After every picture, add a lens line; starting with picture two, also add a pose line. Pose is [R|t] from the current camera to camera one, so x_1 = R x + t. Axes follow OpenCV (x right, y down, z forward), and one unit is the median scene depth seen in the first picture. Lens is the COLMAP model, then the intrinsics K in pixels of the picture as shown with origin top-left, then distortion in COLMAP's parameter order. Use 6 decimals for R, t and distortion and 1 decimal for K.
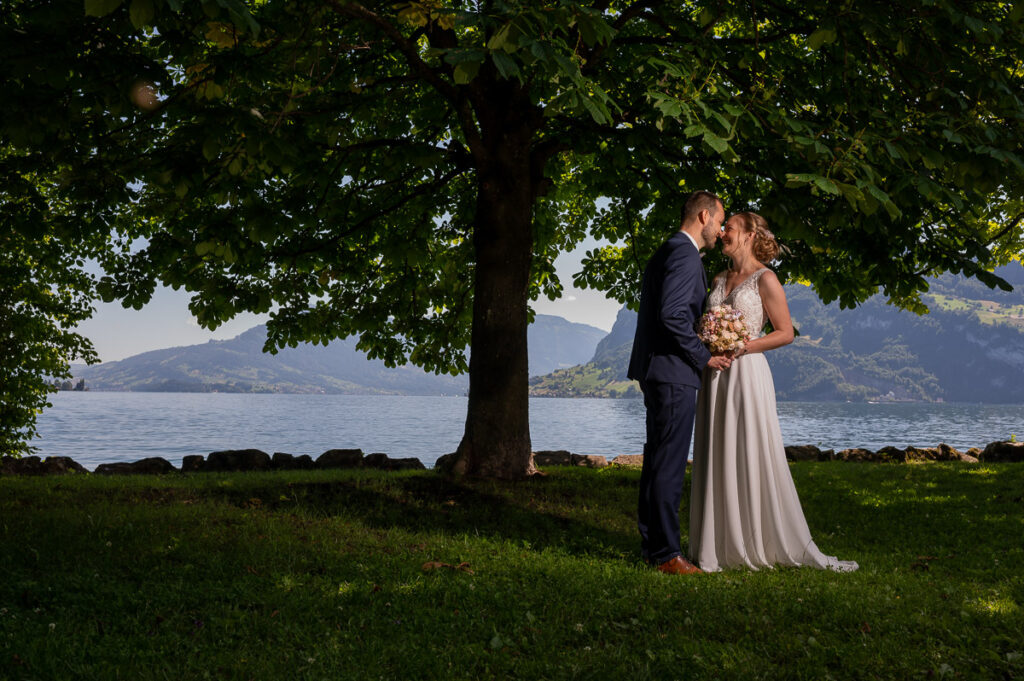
lens RADIAL K [[973.9, 0, 512.9], [0, 973.9, 344.2], [0, 0, 1]] dist [0.002595, -0.001975]
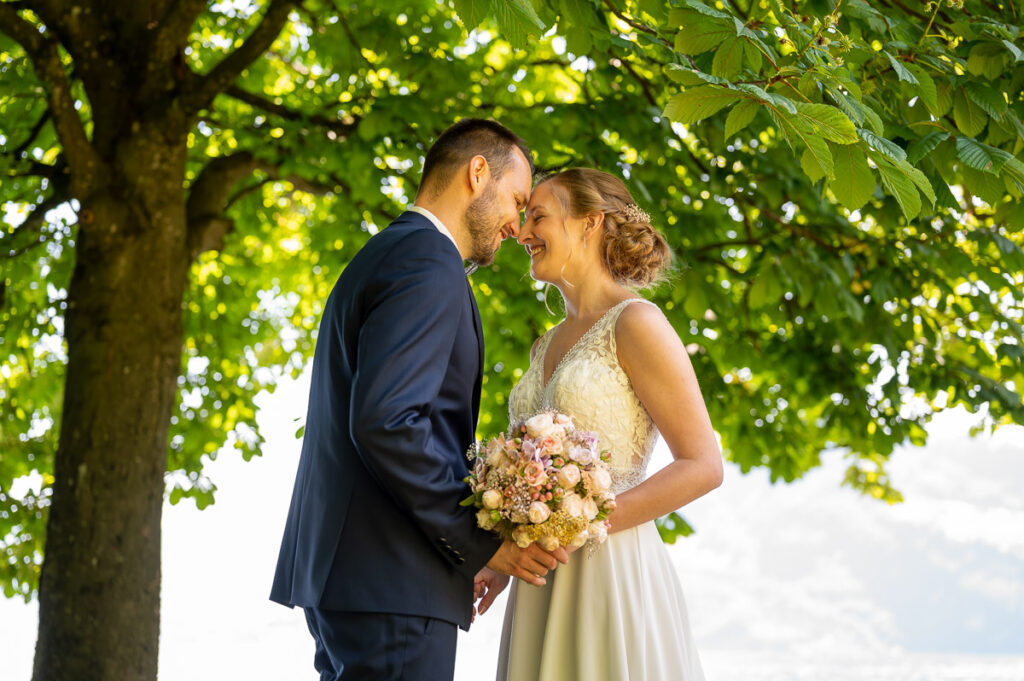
lens RADIAL K [[1489.4, 0, 512.0], [0, 1489.4, 340.5], [0, 0, 1]] dist [-0.017646, 0.045328]
pose [[0.986361, 0.029838, 0.161872, 0.049147], [-0.005447, 0.988810, -0.149078, 0.009338], [-0.164508, 0.146163, 0.975486, 0.173869]]
